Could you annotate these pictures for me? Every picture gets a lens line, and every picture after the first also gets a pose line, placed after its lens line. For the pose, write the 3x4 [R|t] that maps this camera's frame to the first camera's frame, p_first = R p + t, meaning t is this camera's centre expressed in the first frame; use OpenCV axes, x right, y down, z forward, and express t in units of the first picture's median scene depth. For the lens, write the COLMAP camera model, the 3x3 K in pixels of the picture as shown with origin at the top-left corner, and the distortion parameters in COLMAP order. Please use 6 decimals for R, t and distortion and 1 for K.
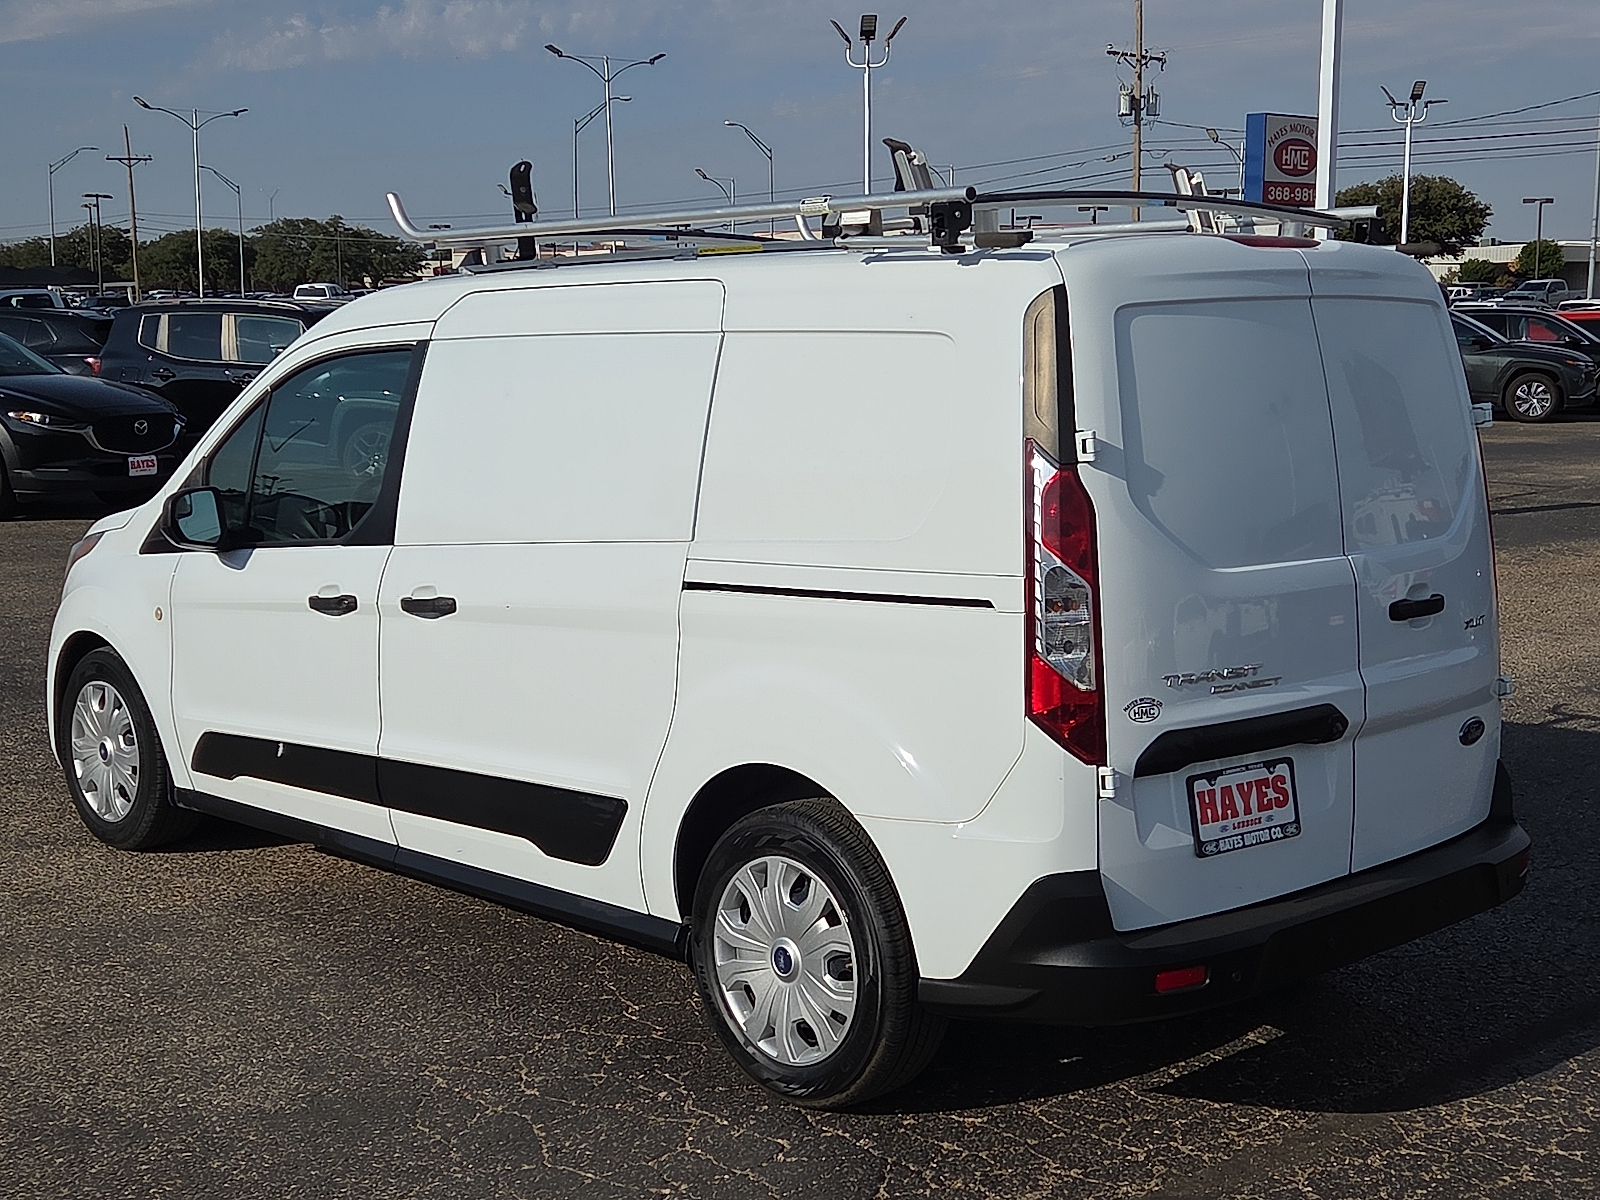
lens RADIAL K [[2150.9, 0, 800.0], [0, 2150.9, 600.0], [0, 0, 1]] dist [0.098178, -0.054264]
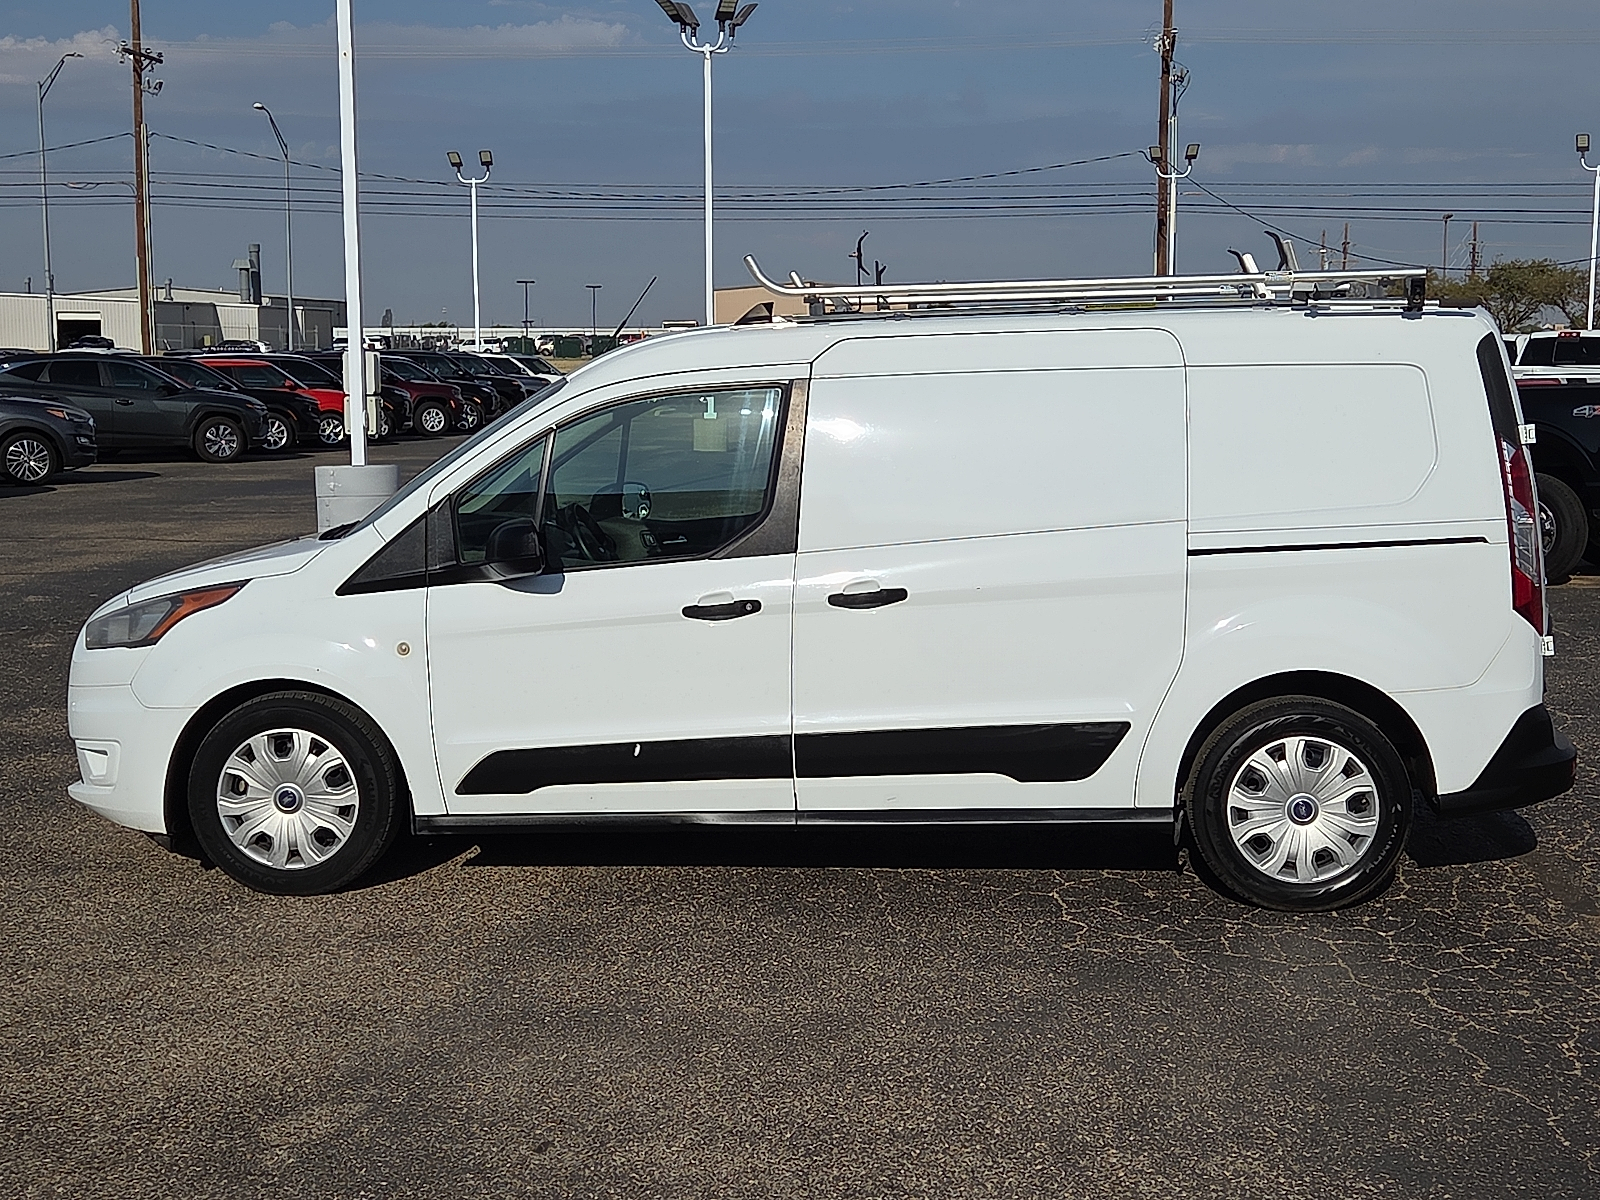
lens RADIAL K [[2150.9, 0, 800.0], [0, 2150.9, 600.0], [0, 0, 1]] dist [0.098178, -0.054264]
pose [[0.734314, -0.076625, 0.674472, -0.993792], [0.091461, 0.995717, 0.013545, -0.015427], [-0.672621, 0.051742, 0.738176, 0.143336]]
